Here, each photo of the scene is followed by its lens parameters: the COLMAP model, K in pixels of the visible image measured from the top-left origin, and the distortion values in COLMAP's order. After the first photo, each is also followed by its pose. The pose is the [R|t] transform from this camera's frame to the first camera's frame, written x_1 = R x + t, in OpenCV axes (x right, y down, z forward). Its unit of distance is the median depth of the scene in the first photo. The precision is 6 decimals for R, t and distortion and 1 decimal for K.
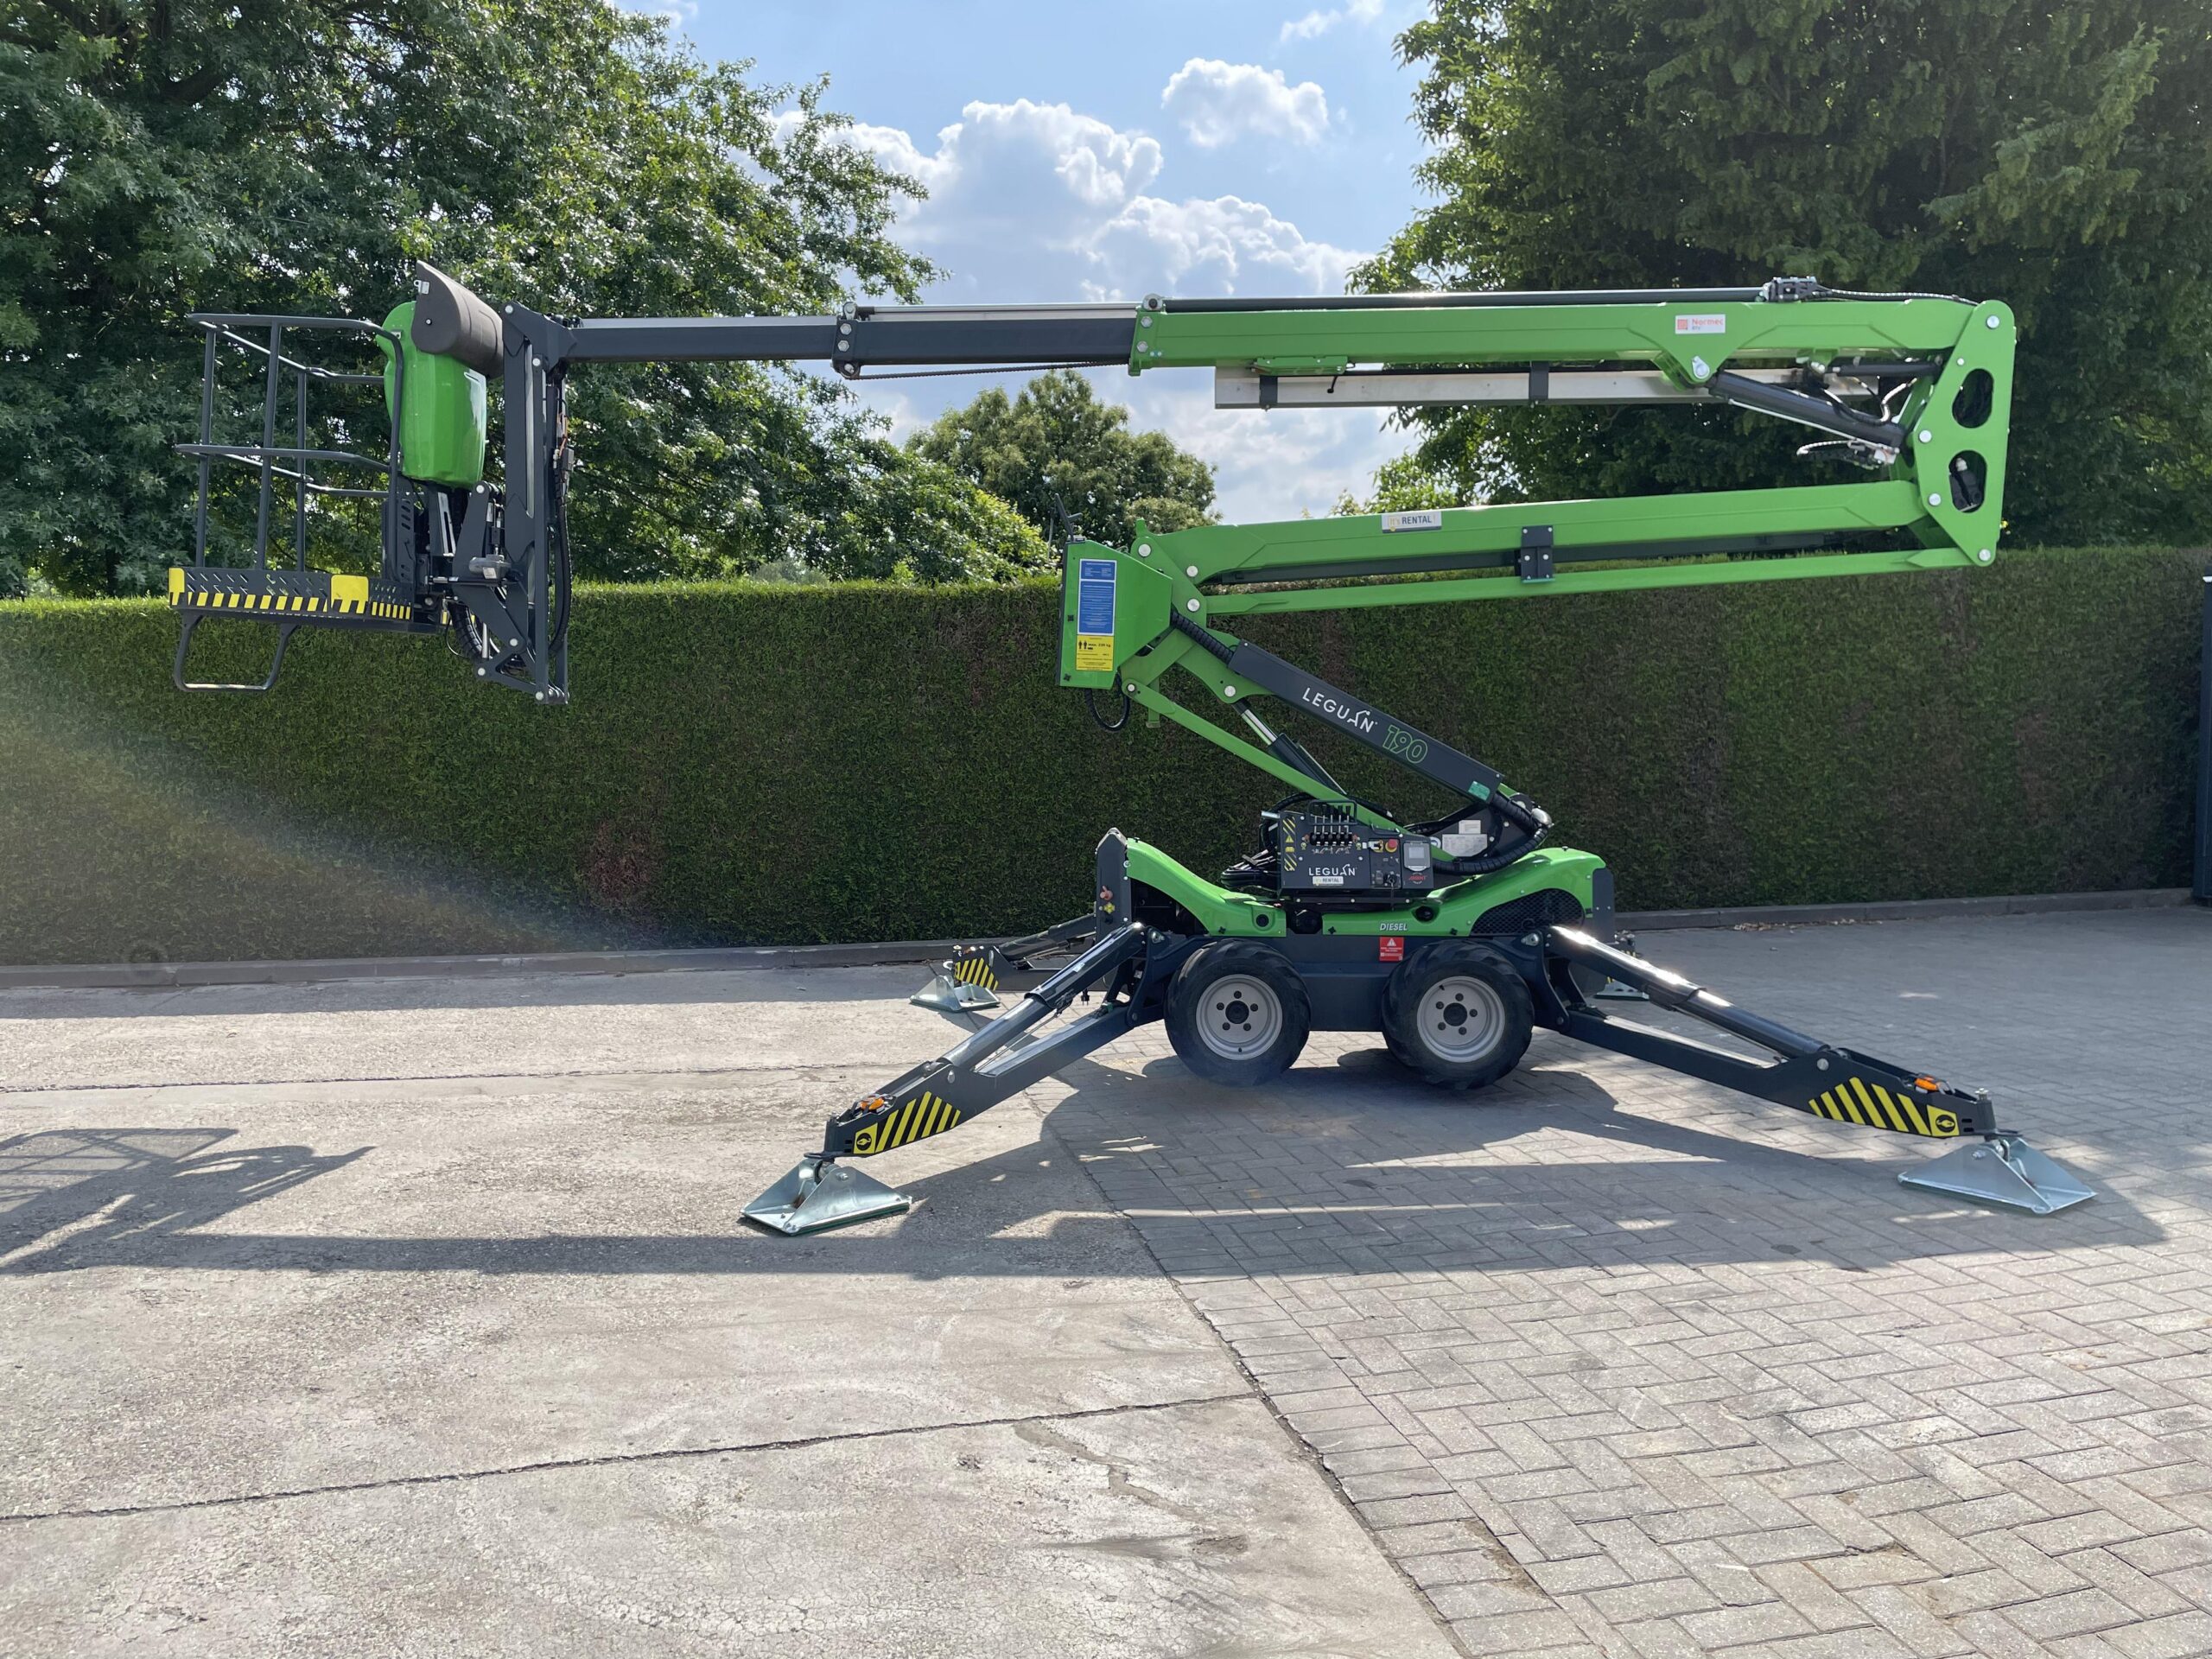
lens RADIAL K [[1673.6, 0, 1098.2], [0, 1673.6, 818.7], [0, 0, 1]] dist [0.089900, -0.115342]
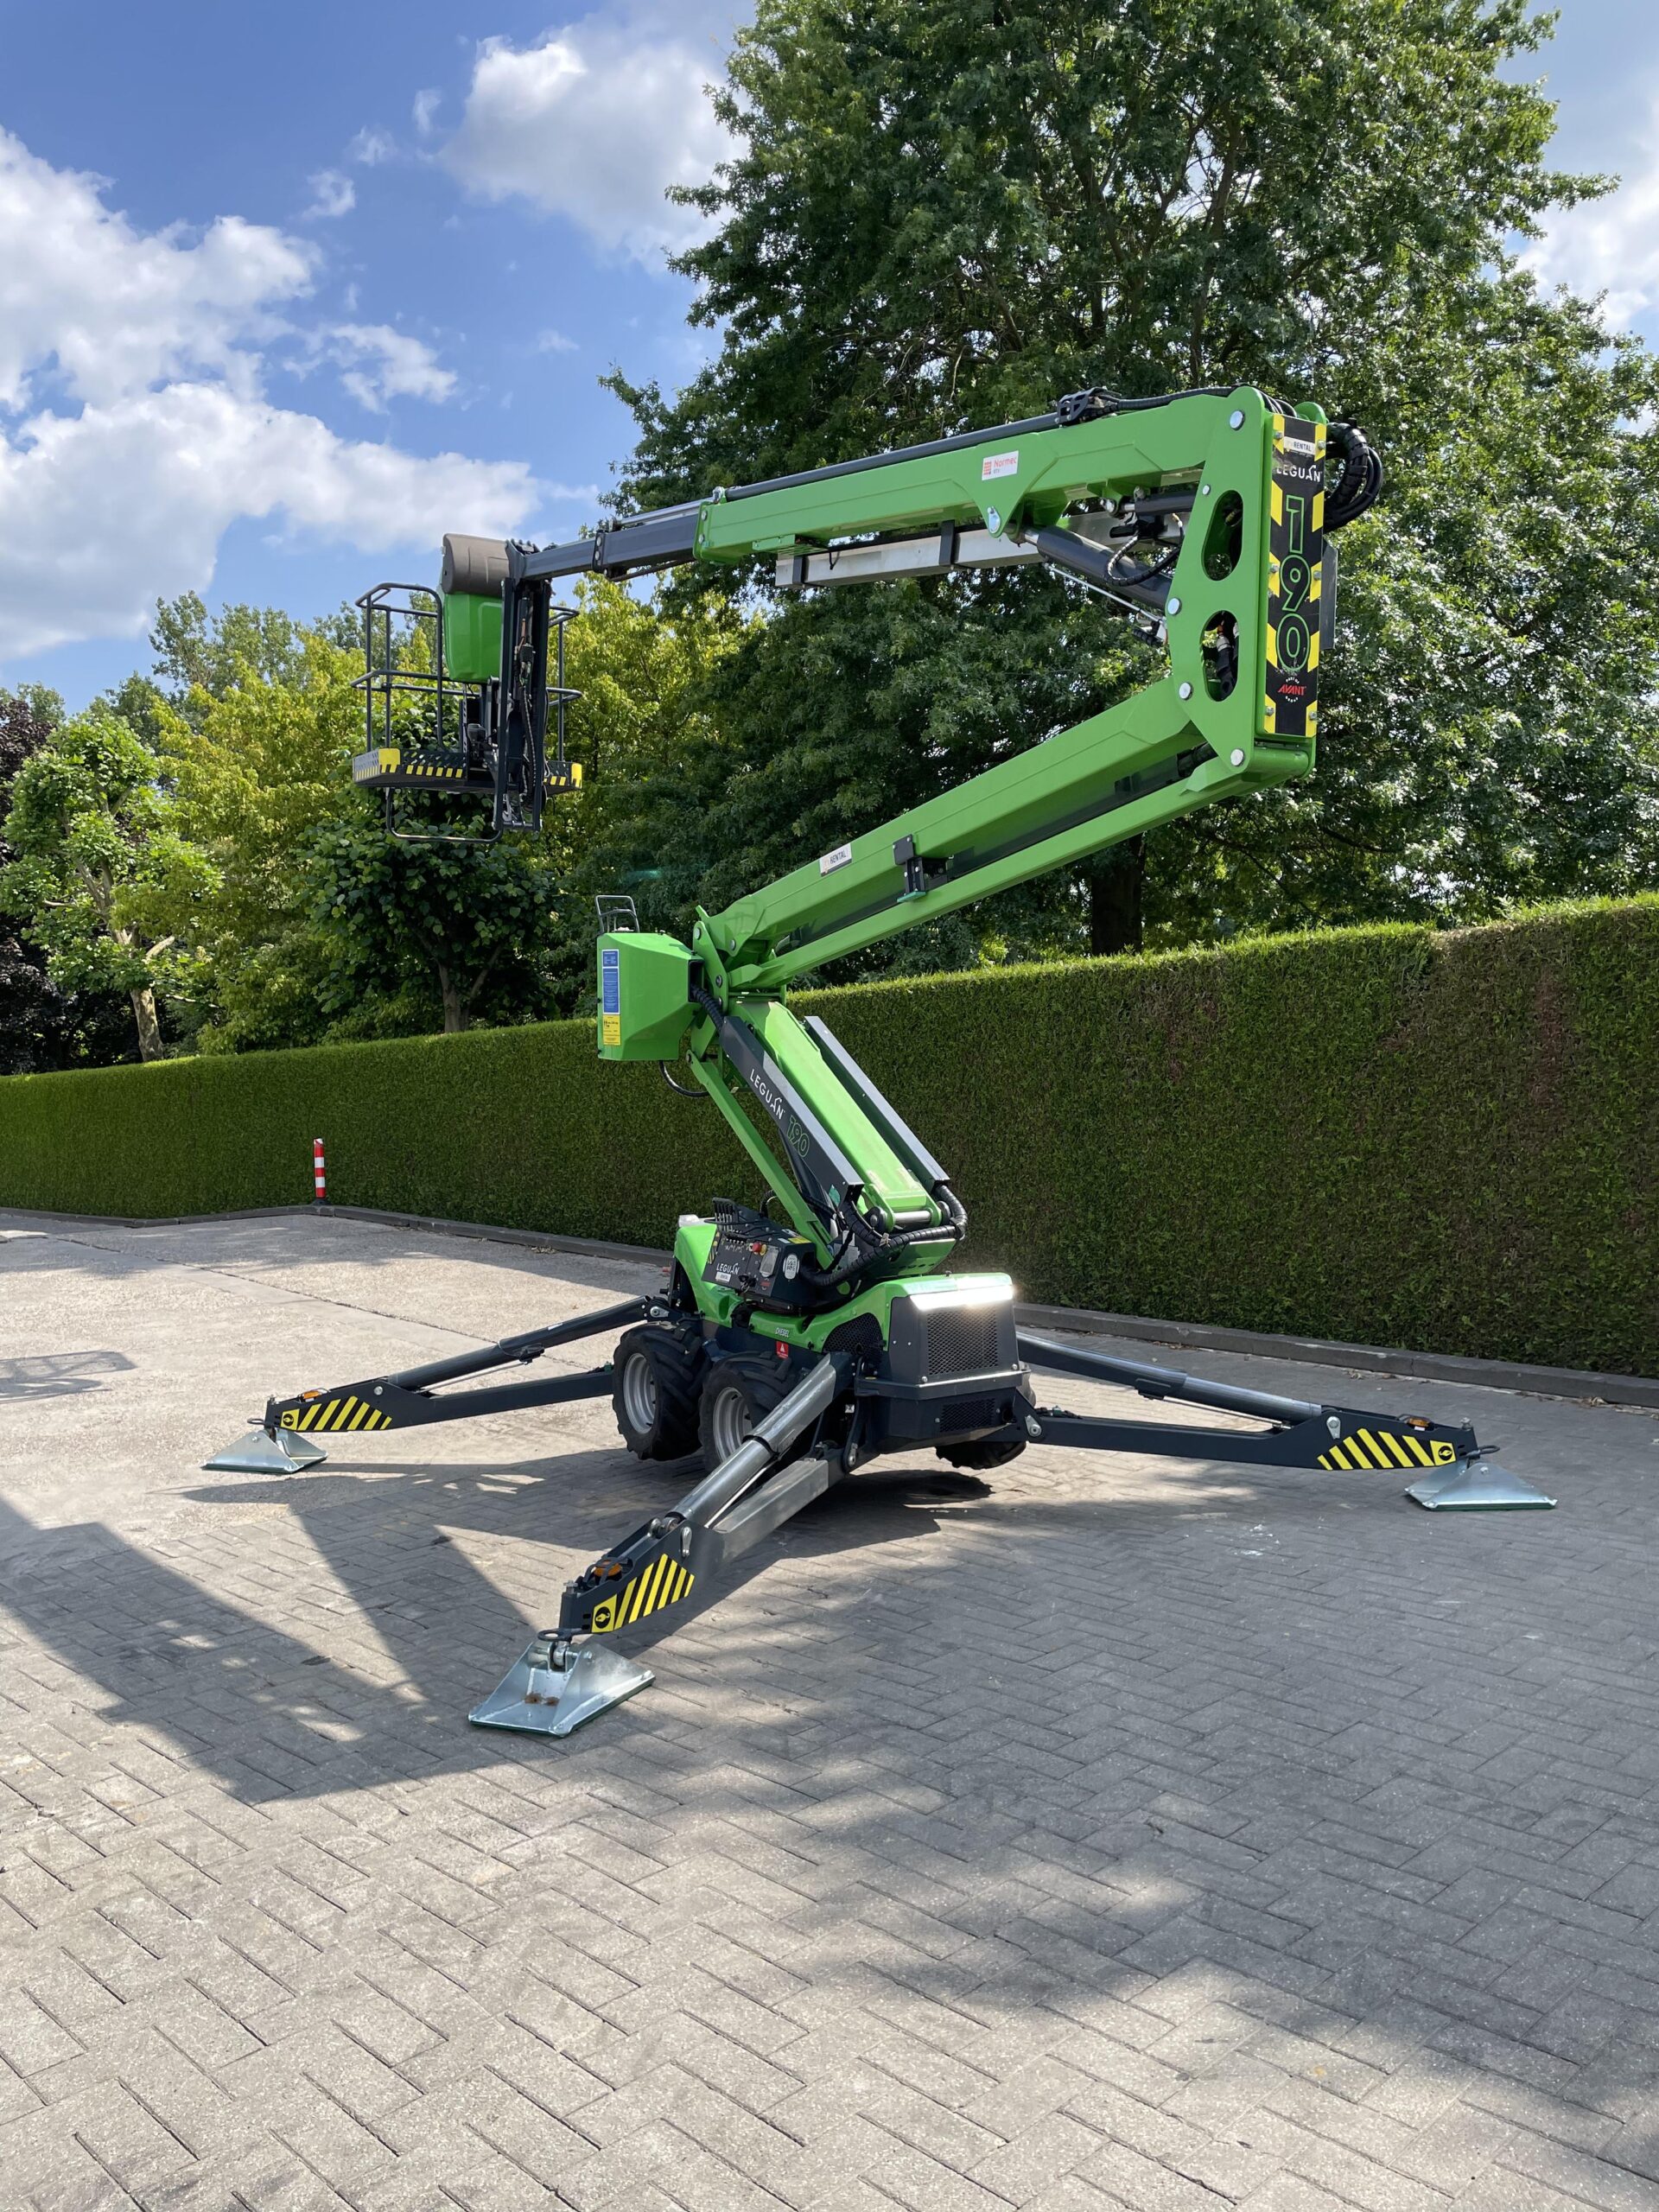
lens RADIAL K [[1675.0, 0, 816.2], [0, 1675.0, 1091.3], [0, 0, 1]] dist [0.091794, -0.117925]
pose [[0.524538, 0.015138, -0.851252, 1.028987], [-0.040229, 0.999166, -0.007020, -0.071483], [0.850436, 0.037927, 0.524709, 0.498254]]
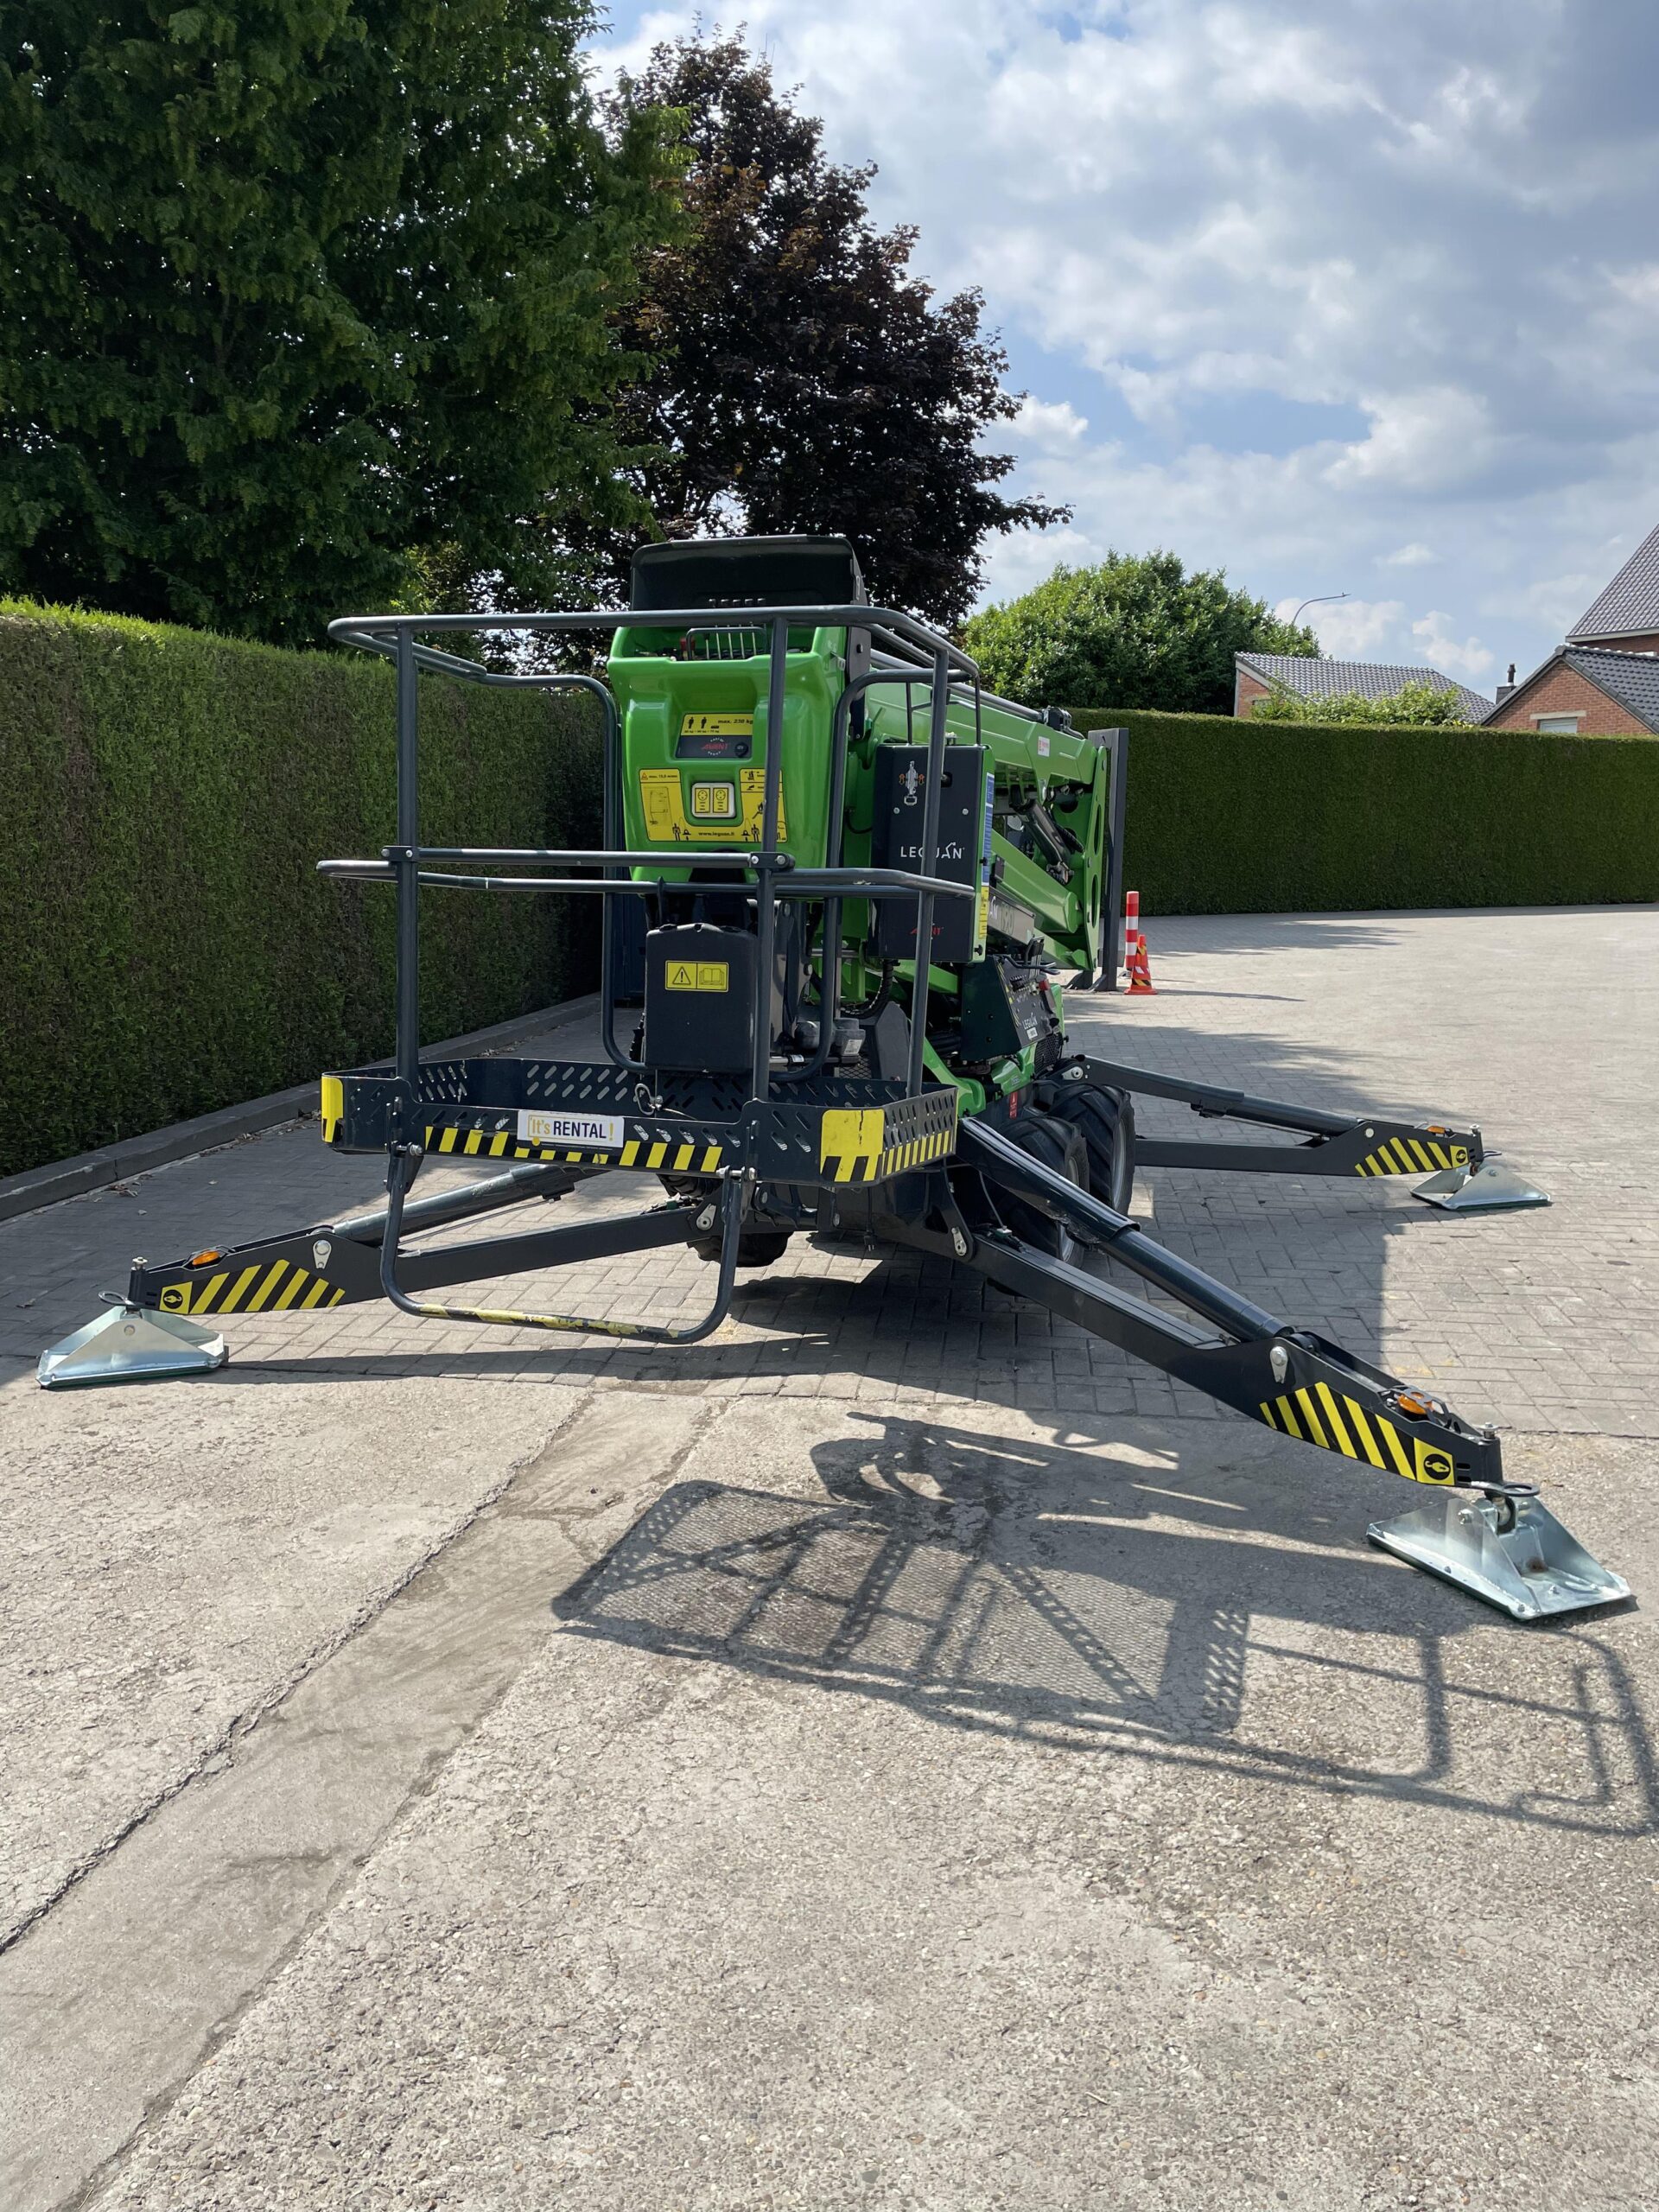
lens RADIAL K [[1669.5, 0, 817.9], [0, 1669.5, 1094.8], [0, 0, 1]] dist [0.090134, -0.116088]
pose [[0.327254, -0.134531, 0.935311, -0.678043], [0.051988, 0.990878, 0.124334, -0.041958], [-0.943505, 0.007937, 0.331262, 0.813927]]
